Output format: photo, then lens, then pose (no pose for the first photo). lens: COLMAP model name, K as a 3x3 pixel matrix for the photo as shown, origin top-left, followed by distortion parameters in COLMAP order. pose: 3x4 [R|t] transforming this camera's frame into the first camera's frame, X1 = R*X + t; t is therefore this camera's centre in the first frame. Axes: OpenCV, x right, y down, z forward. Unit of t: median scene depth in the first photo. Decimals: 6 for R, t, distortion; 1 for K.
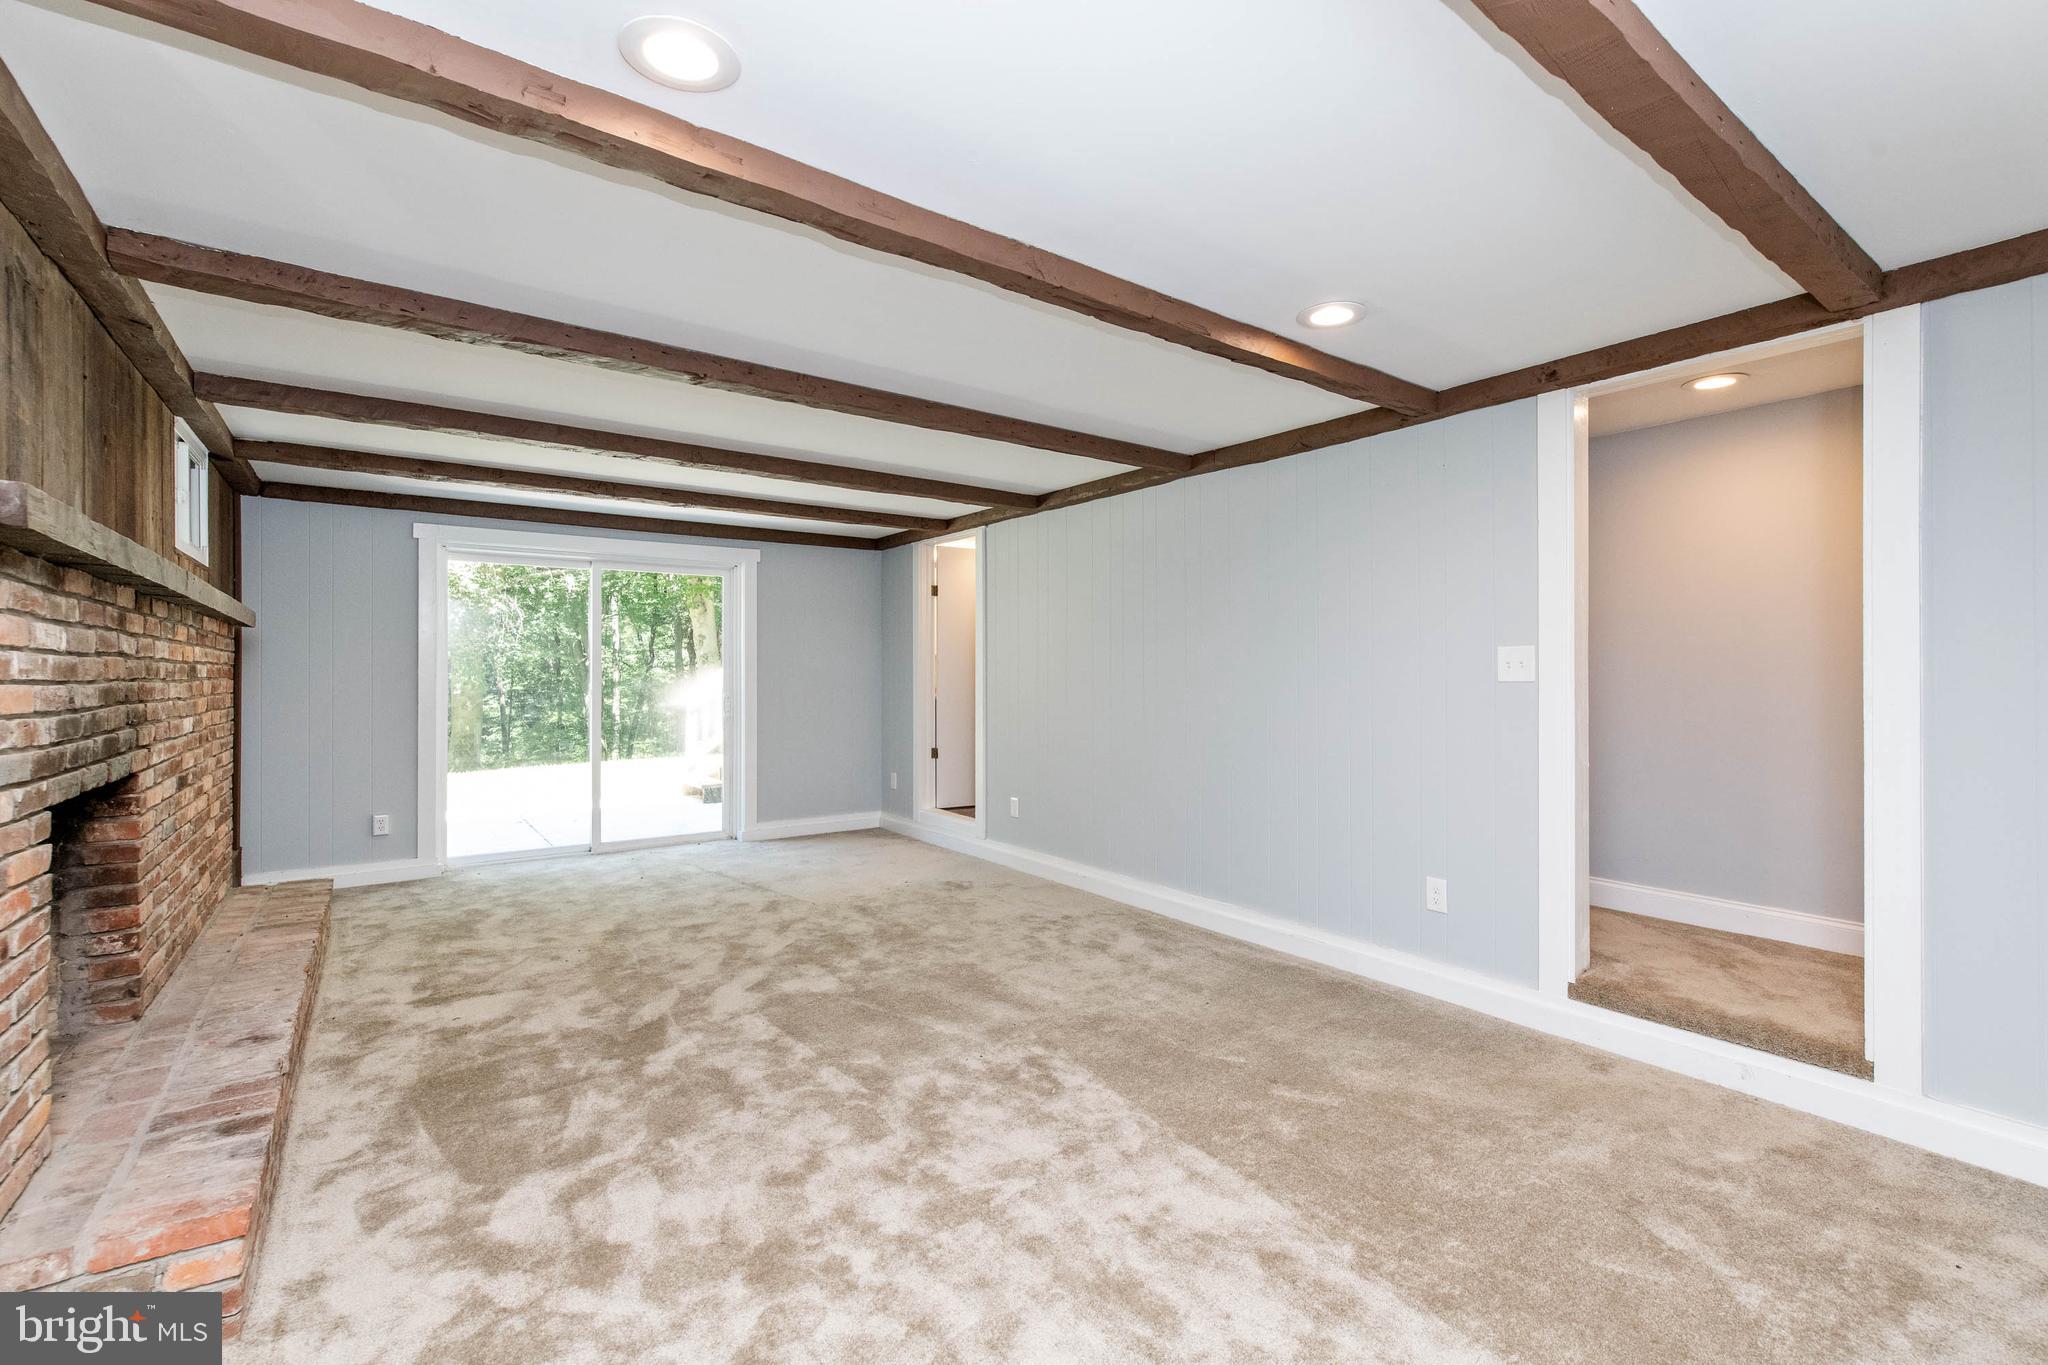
lens RADIAL K [[888.4, 0, 1027.8], [0, 888.4, 673.8], [0, 0, 1]] dist [0.013239, 0.000720]
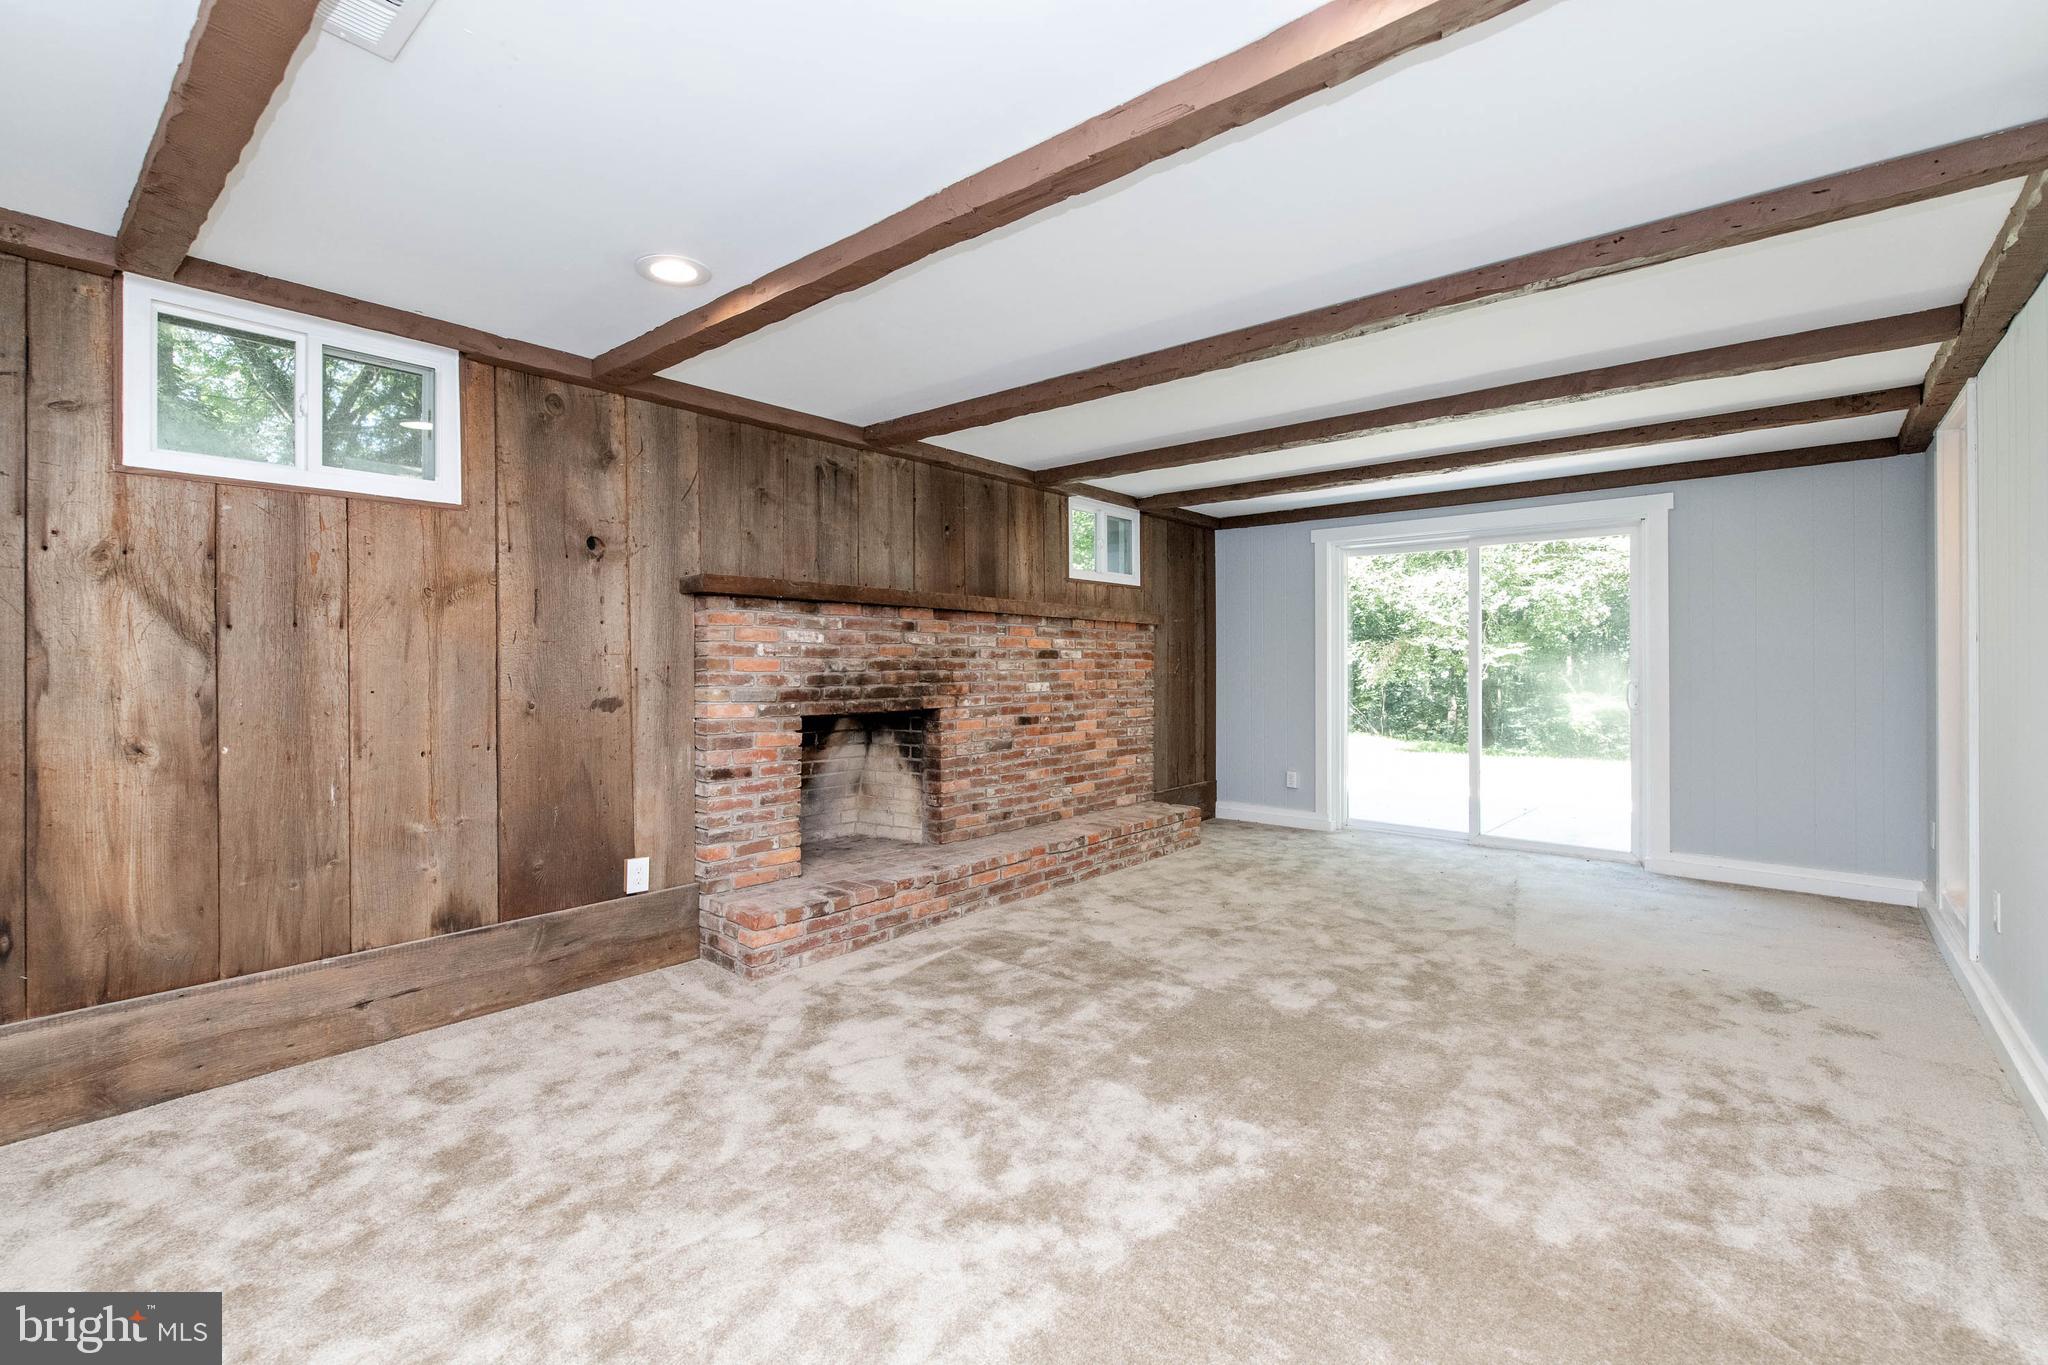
lens RADIAL K [[888.4, 0, 1026.7], [0, 888.4, 668.3], [0, 0, 1]] dist [0.013239, 0.000720]
pose [[0.235098, 0.007613, -0.971942, 0.383103], [0.000476, 0.999968, 0.007948, 0.005601], [0.971972, -0.002331, 0.235087, 0.354974]]
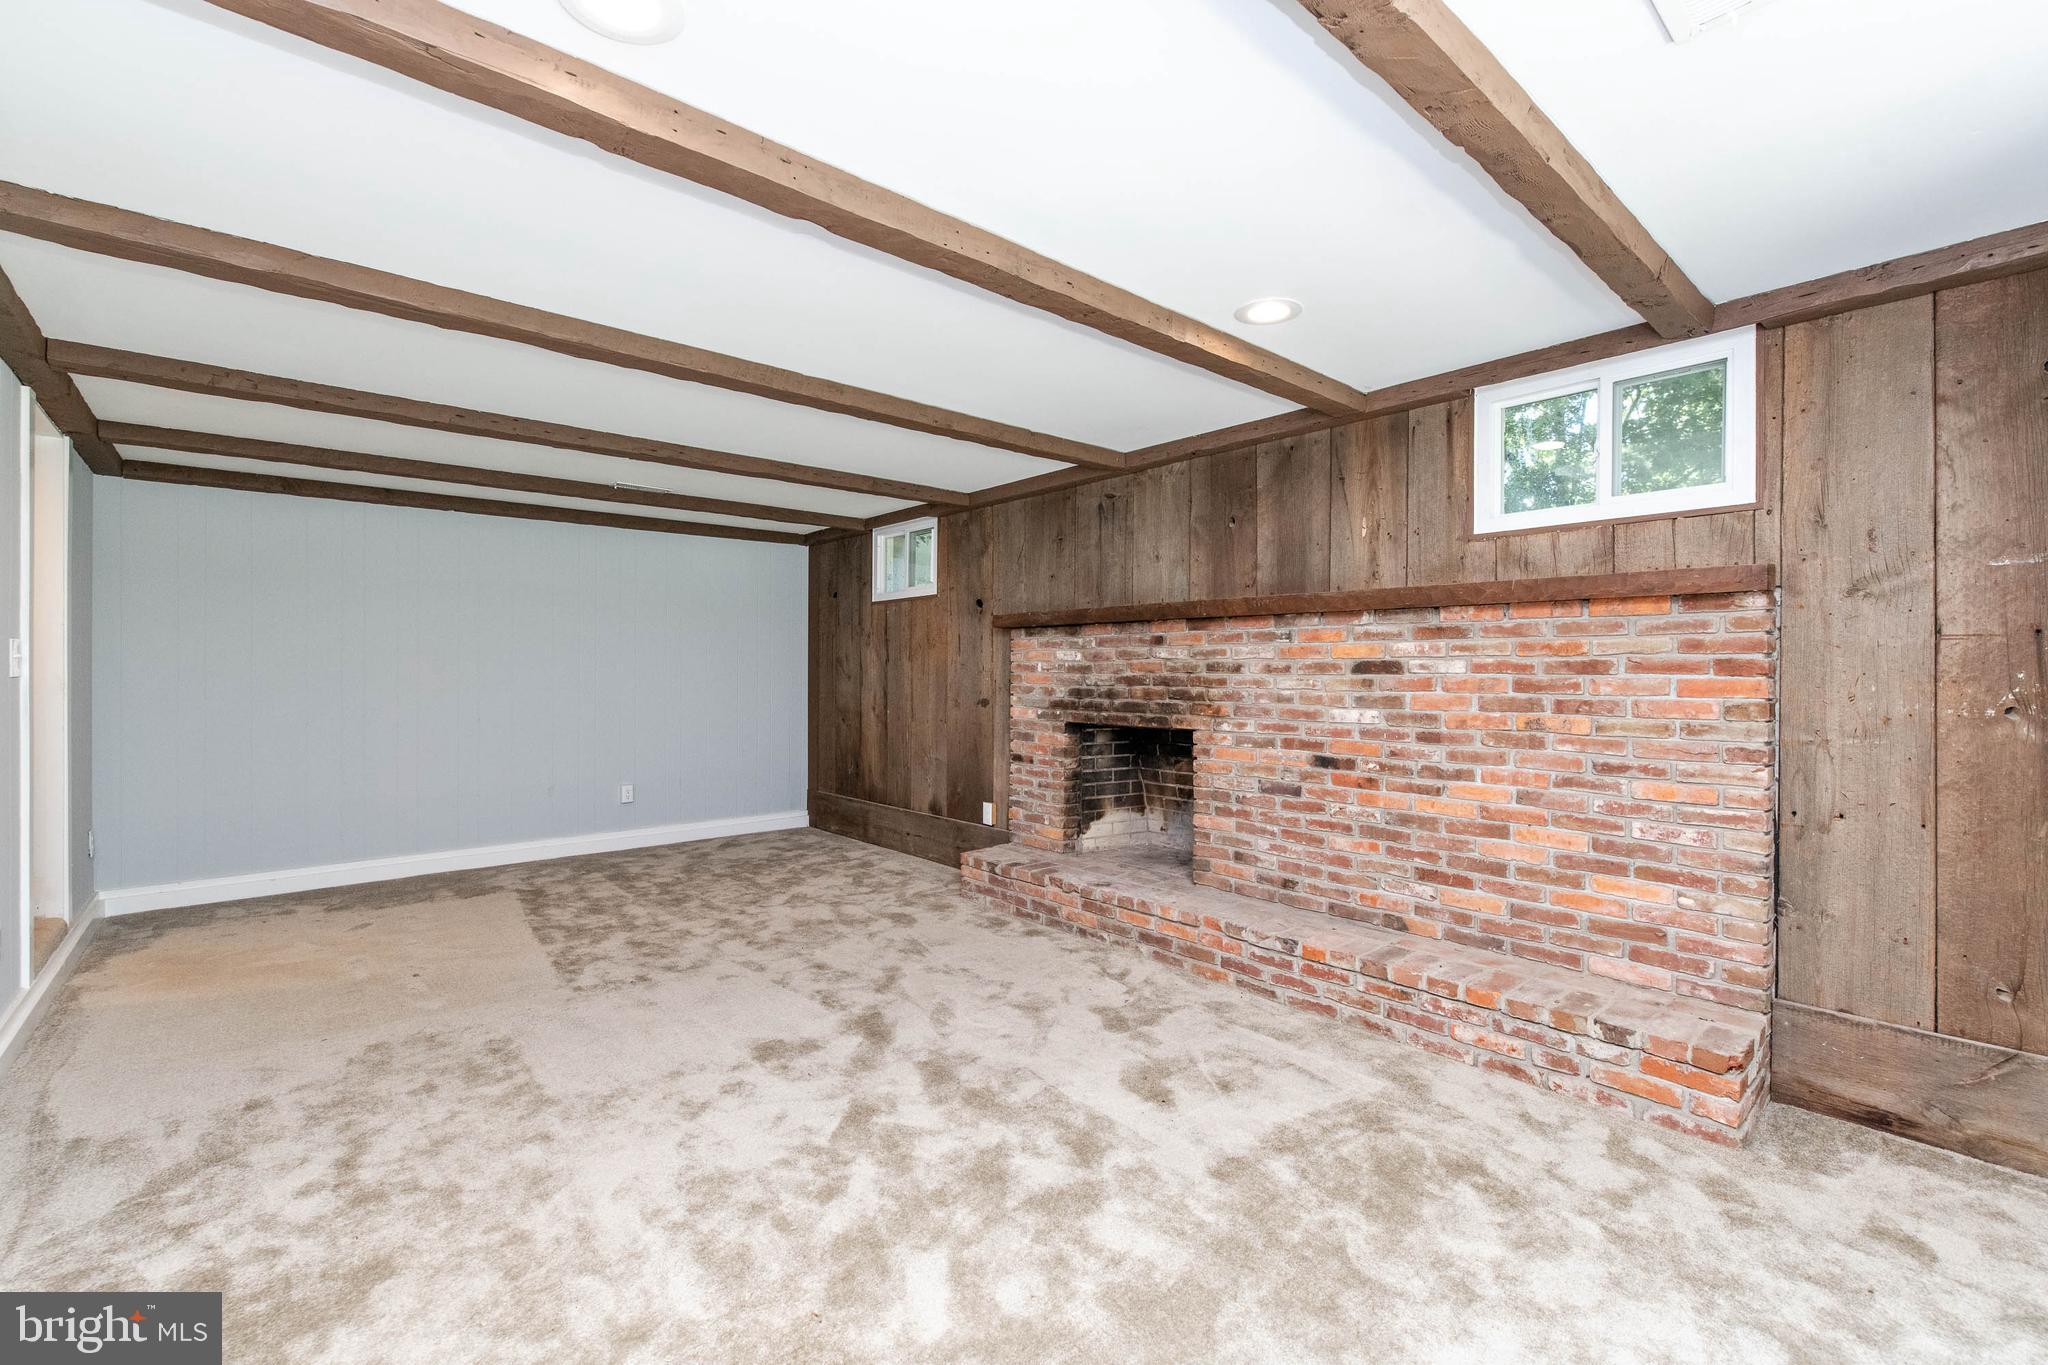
lens RADIAL K [[888.4, 0, 1023.0], [0, 888.4, 681.8], [0, 0, 1]] dist [0.013239, 0.000720]
pose [[-0.996062, -0.001594, -0.088649, -0.263299], [-0.002329, 0.999964, 0.008186, 0.004032], [0.088633, 0.008360, -0.996029, 1.232463]]
